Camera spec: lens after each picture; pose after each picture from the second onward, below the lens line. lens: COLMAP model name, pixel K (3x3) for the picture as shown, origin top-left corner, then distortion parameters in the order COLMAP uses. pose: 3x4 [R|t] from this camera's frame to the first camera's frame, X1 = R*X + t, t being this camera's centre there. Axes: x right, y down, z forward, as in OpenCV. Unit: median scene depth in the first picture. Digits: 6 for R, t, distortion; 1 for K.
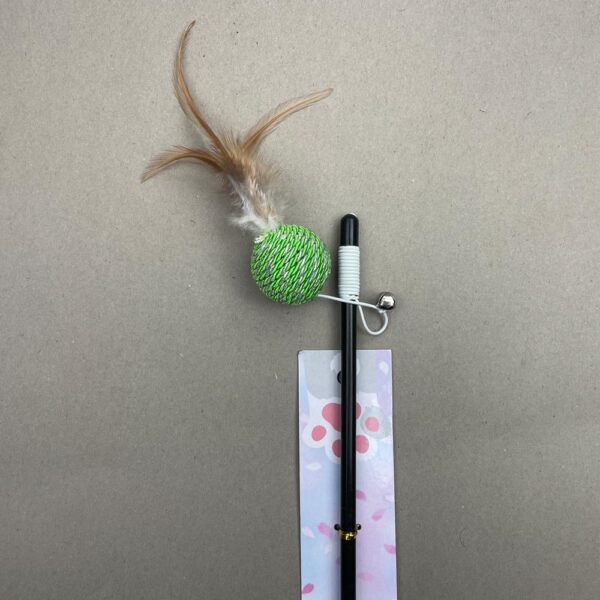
lens RADIAL K [[600.4, 0, 296.4], [0, 600.4, 293.7], [0, 0, 1]] dist [0.003411, 0.000000]
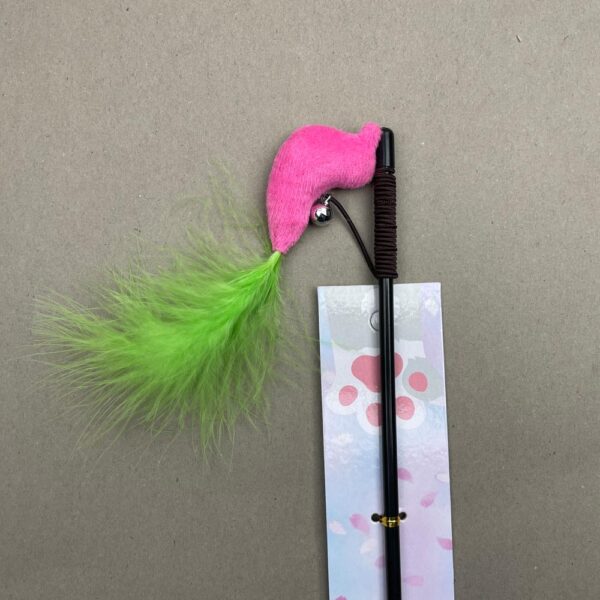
lens RADIAL K [[600.4, 0, 299.6], [0, 600.4, 295.2], [0, 0, 1]] dist [0.003411, 0.000000]
pose [[0.993877, -0.110490, 0.000151, 0.020366], [0.110484, 0.993831, 0.009698, -0.024424], [-0.001221, -0.009622, 0.999953, 0.247915]]
